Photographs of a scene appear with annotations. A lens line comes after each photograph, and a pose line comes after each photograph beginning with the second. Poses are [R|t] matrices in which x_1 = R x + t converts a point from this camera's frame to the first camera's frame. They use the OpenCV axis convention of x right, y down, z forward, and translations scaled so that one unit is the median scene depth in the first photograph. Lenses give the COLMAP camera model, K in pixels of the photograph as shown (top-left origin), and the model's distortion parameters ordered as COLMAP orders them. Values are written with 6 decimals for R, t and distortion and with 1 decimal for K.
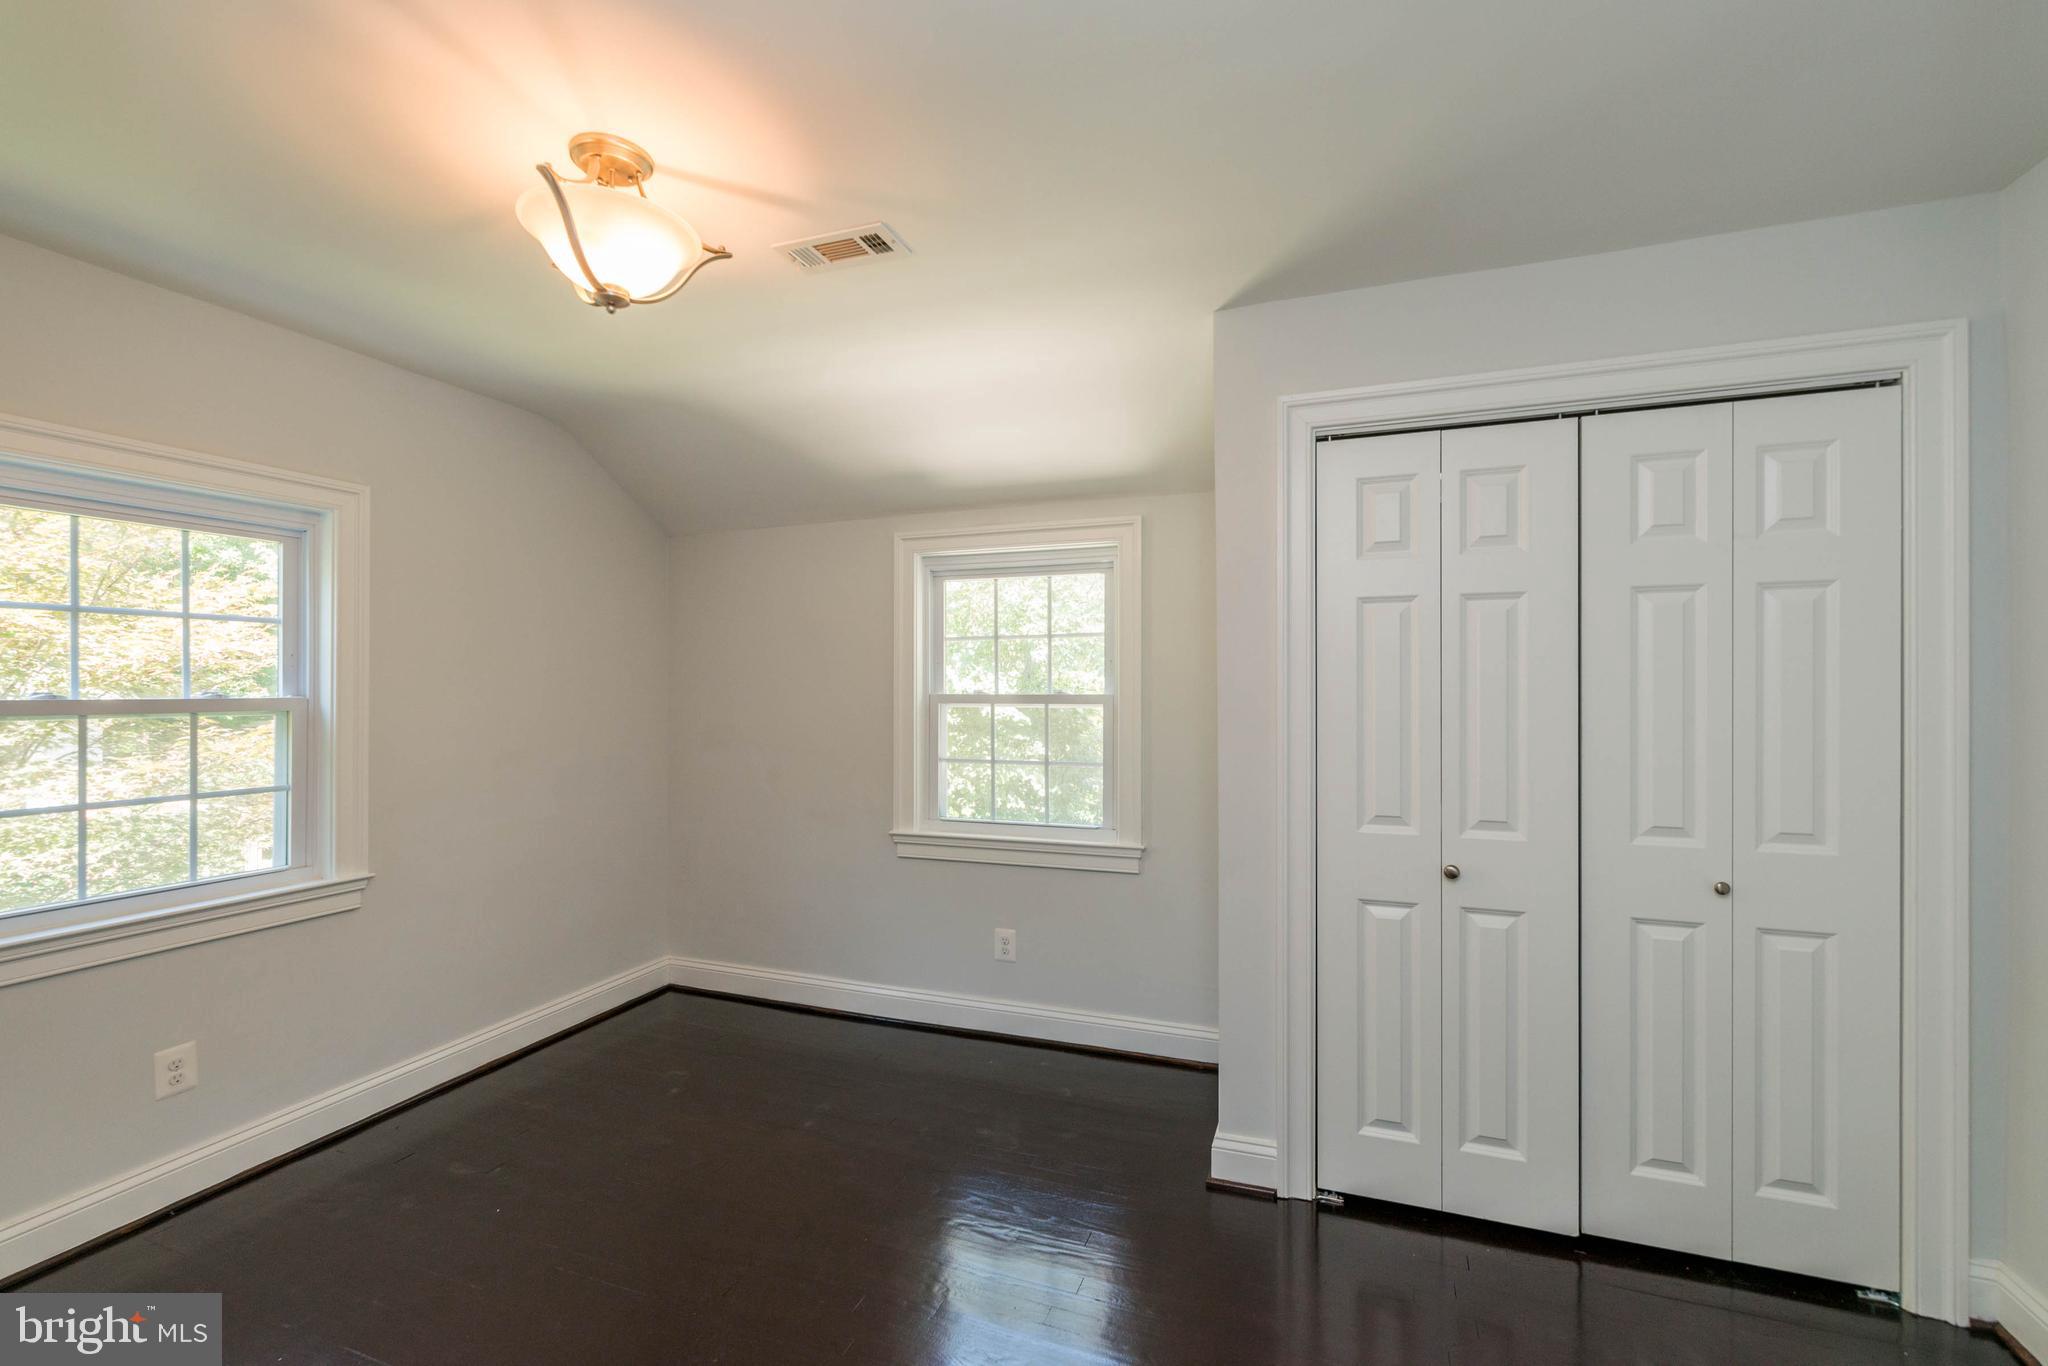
lens RADIAL K [[862.7, 0, 1034.9], [0, 862.7, 688.3], [0, 0, 1]] dist [-0.003496, 0.001676]
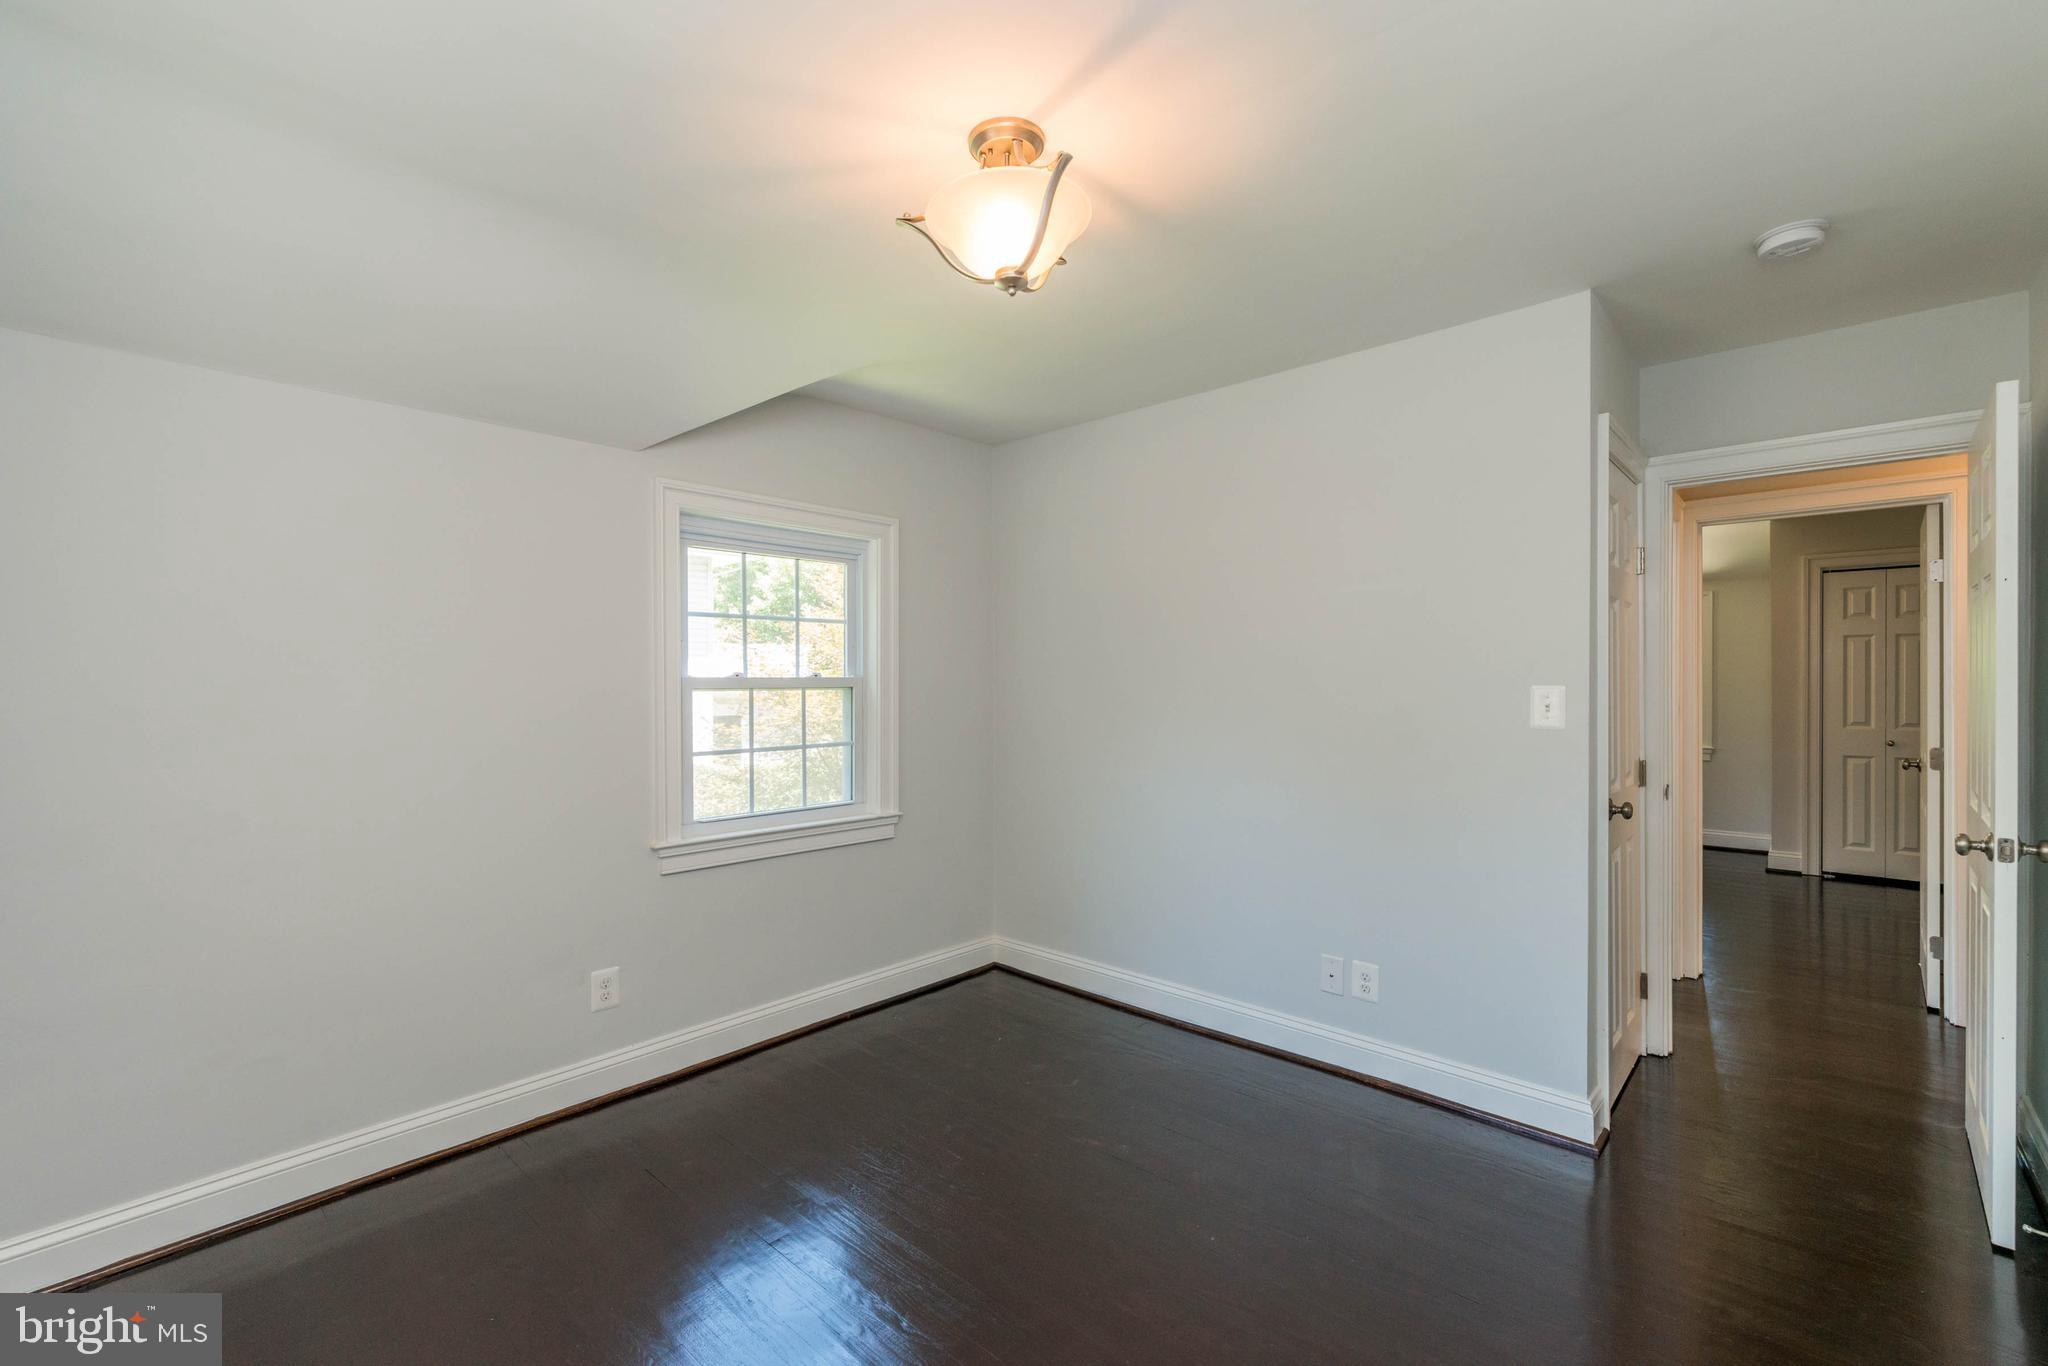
lens RADIAL K [[939.0, 0, 1004.6], [0, 939.0, 675.2], [0, 0, 1]] dist [0.009936, 0.000205]
pose [[0.934996, 0.010626, -0.354498, -0.111439], [-0.011807, 0.999930, -0.001168, 0.005287], [0.354461, 0.005278, 0.935056, -0.291502]]
